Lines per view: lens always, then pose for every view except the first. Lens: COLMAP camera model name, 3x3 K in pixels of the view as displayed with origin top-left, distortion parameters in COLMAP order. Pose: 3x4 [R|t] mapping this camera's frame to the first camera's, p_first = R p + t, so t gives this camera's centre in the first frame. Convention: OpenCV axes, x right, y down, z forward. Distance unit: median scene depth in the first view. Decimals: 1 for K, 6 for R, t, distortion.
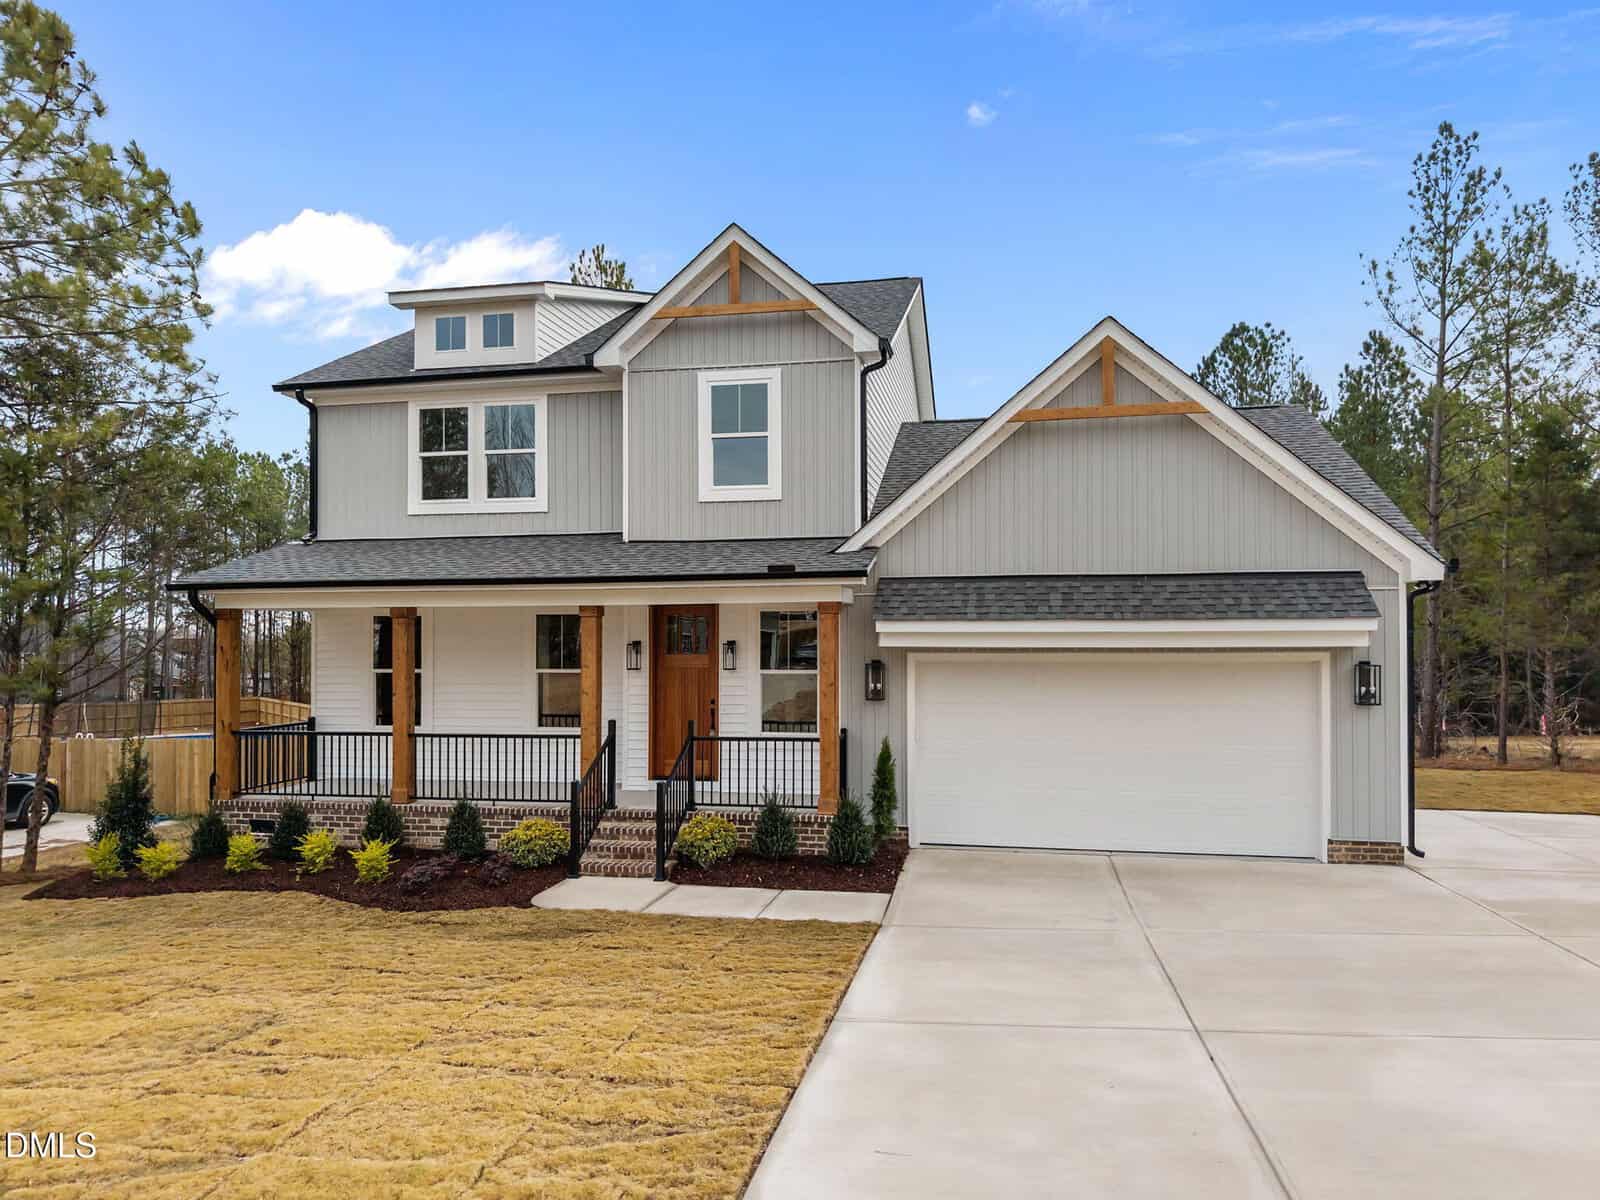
lens RADIAL K [[988.5, 0, 787.8], [0, 988.5, 600.7], [0, 0, 1]] dist [0.006850, 0.000211]
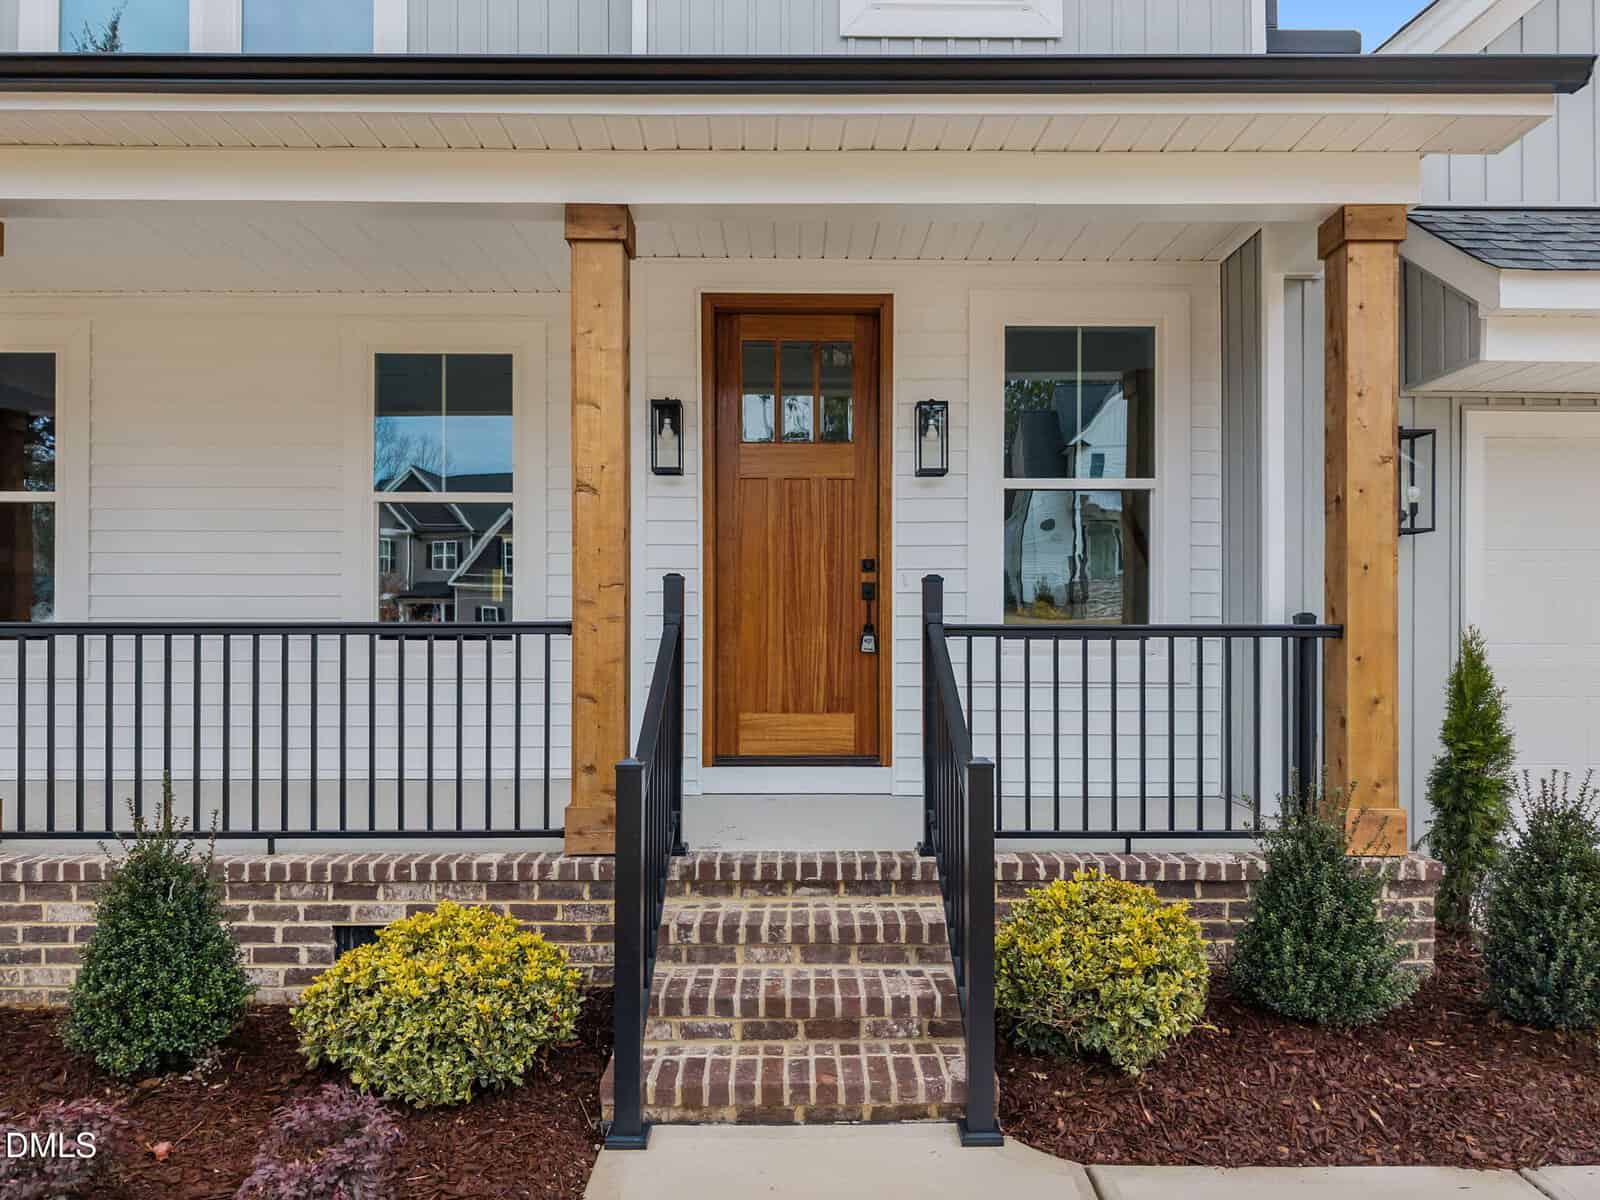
lens RADIAL K [[1084.1, 0, 802.7], [0, 1084.1, 630.4], [0, 0, 1]] dist [-0.001282, 0.000048]
pose [[0.982085, 0.006916, 0.188309, -0.186252], [-0.013729, 0.999297, 0.034898, 0.116039], [-0.187935, -0.036858, 0.981490, 0.600939]]
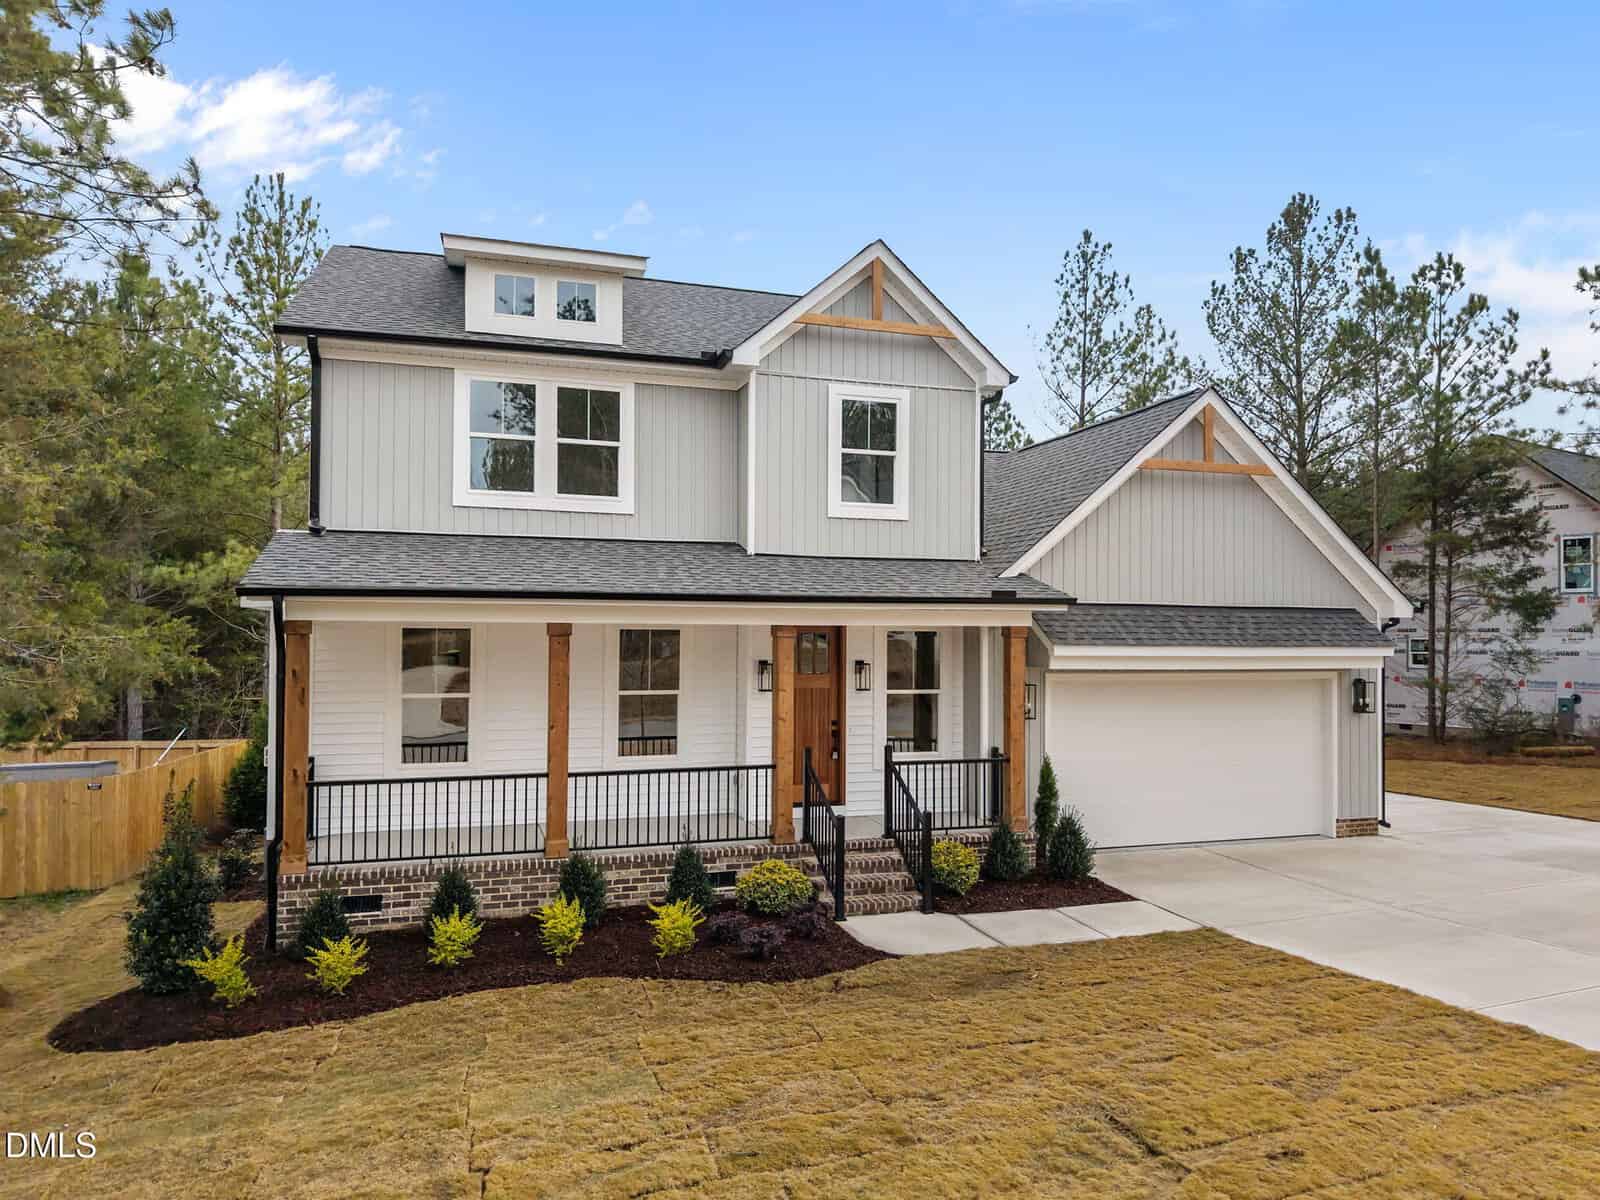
lens RADIAL K [[988.5, 0, 787.8], [0, 988.5, 600.7], [0, 0, 1]] dist [0.006850, 0.000211]
pose [[0.894135, 0.025143, 0.447092, -0.568385], [-0.026575, 0.999642, -0.003068, -0.014529], [-0.447009, -0.009138, 0.894483, 0.155958]]
